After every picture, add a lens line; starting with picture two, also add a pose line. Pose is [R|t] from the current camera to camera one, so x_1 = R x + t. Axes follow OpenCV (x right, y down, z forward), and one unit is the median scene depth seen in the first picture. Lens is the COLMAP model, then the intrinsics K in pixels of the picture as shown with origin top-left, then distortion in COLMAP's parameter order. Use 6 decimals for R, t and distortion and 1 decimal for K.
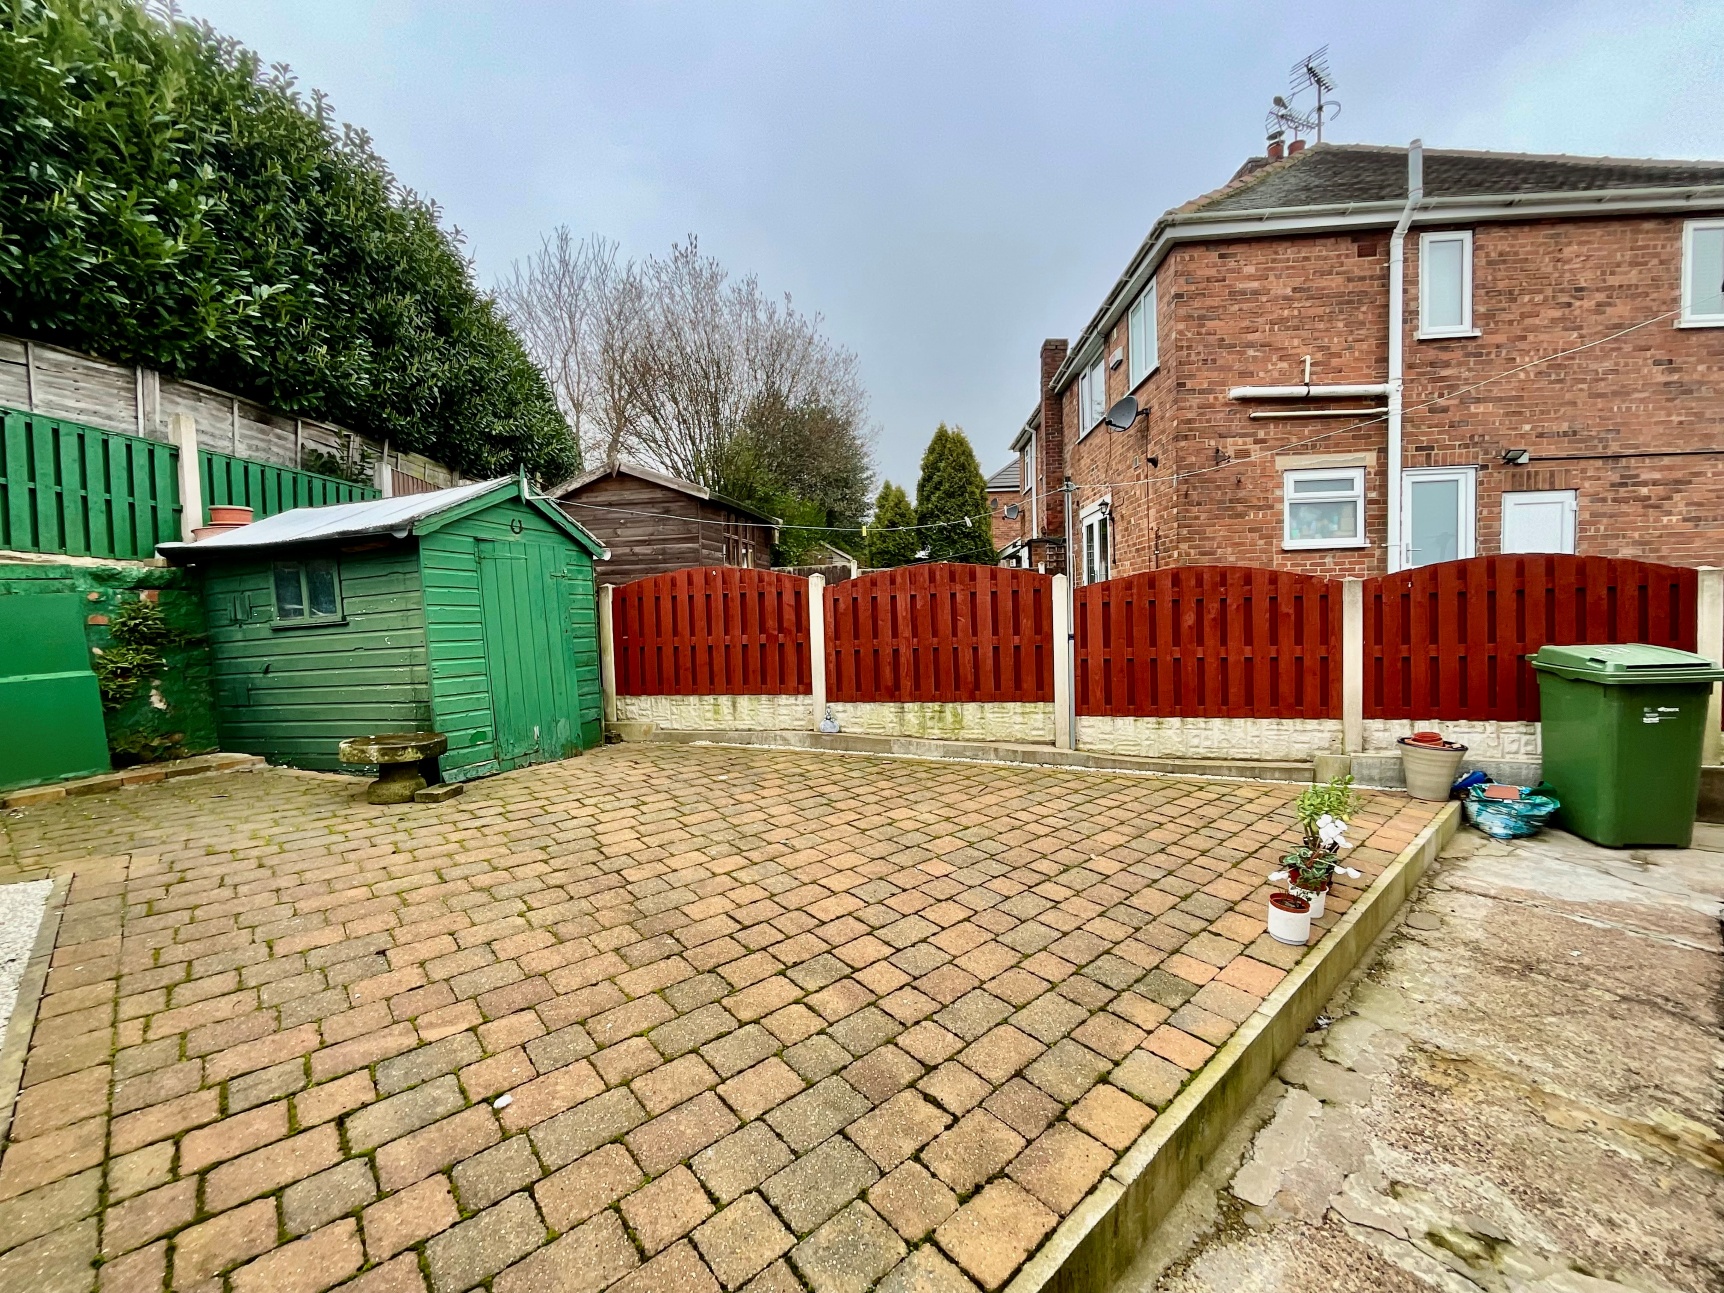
lens RADIAL K [[694.6, 0, 878.0], [0, 694.6, 643.0], [0, 0, 1]] dist [0.002659, 0.000397]
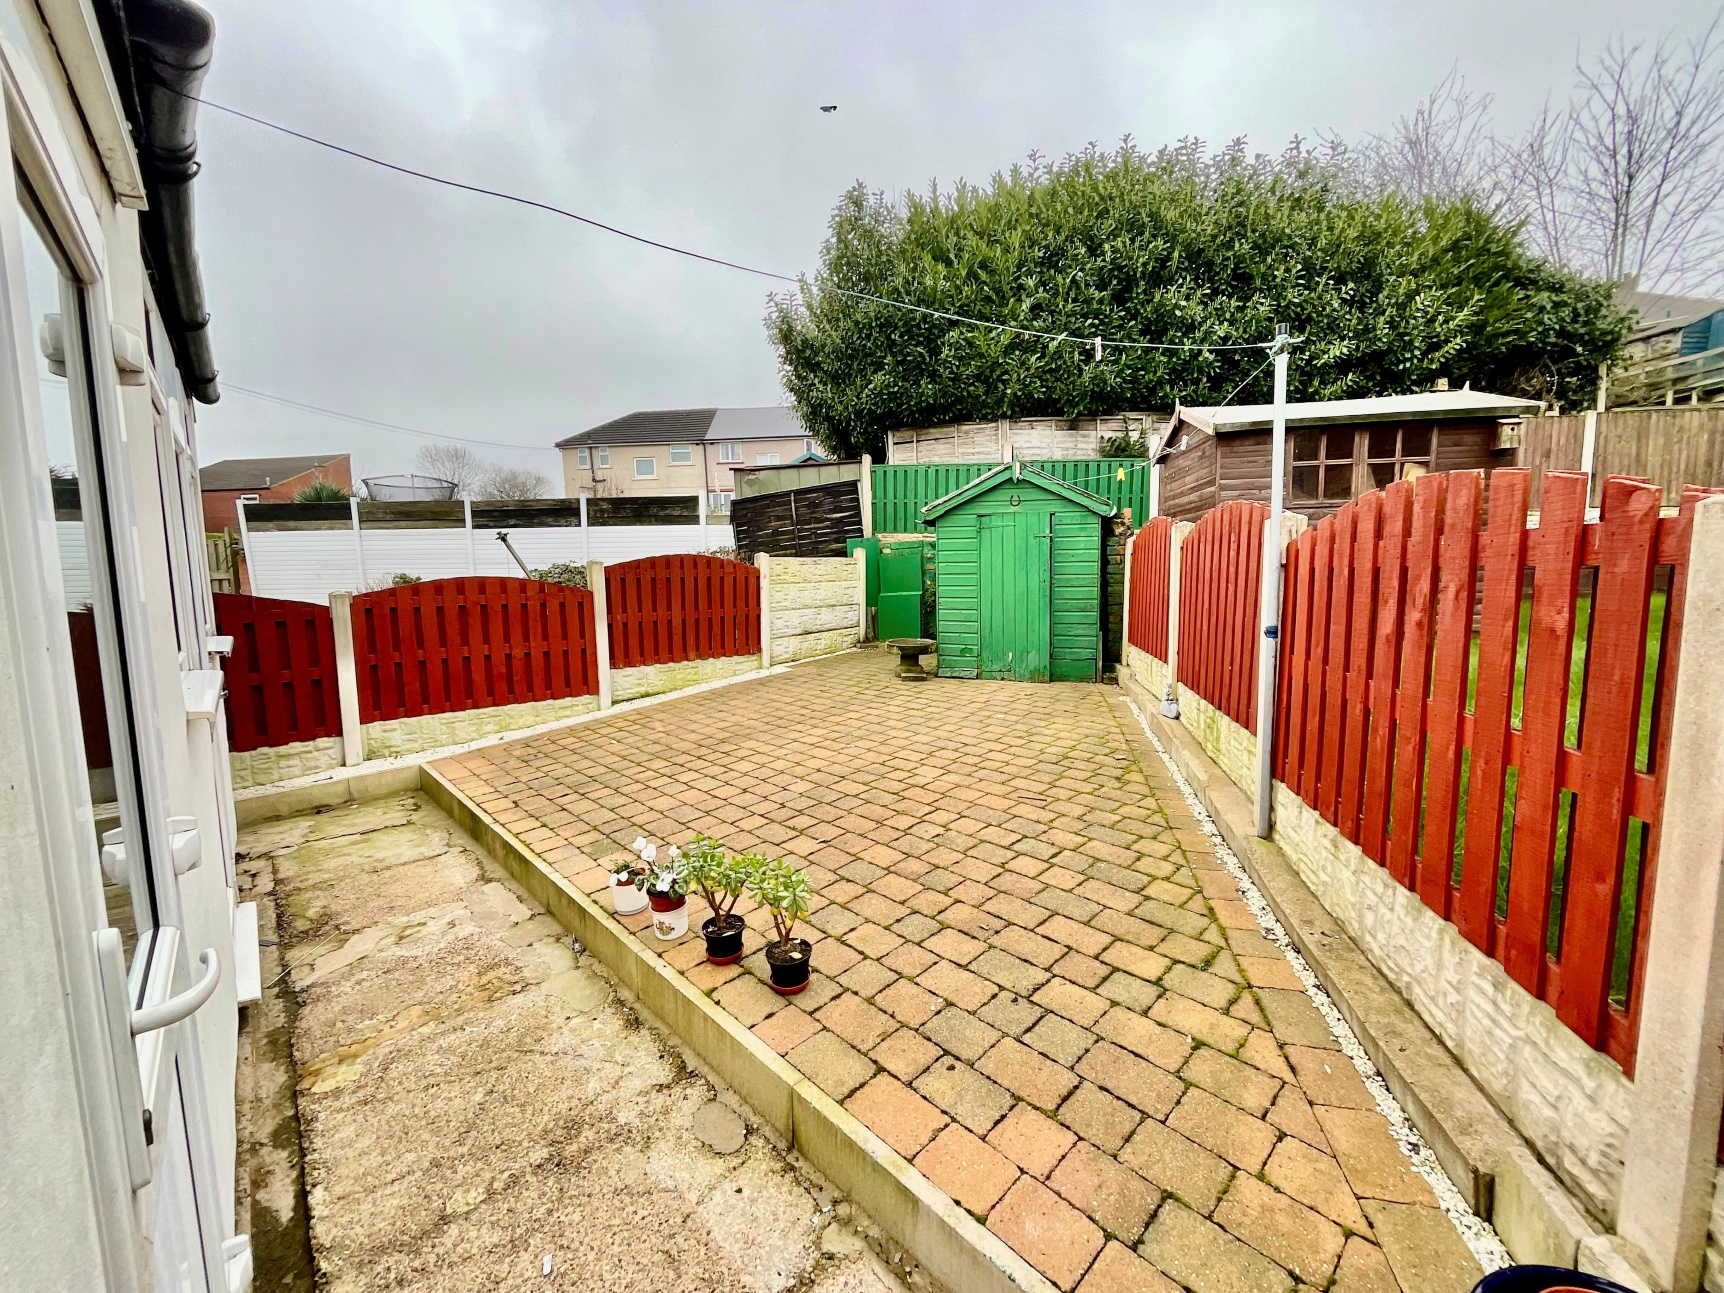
lens RADIAL K [[683.2, 0, 859.7], [0, 683.2, 678.7], [0, 0, 1]] dist [-0.001623, -0.000134]
pose [[0.015081, 0.181169, -0.983336, 1.367946], [-0.021977, 0.983271, 0.180819, -0.105704], [0.999645, 0.018884, 0.018810, 1.156081]]
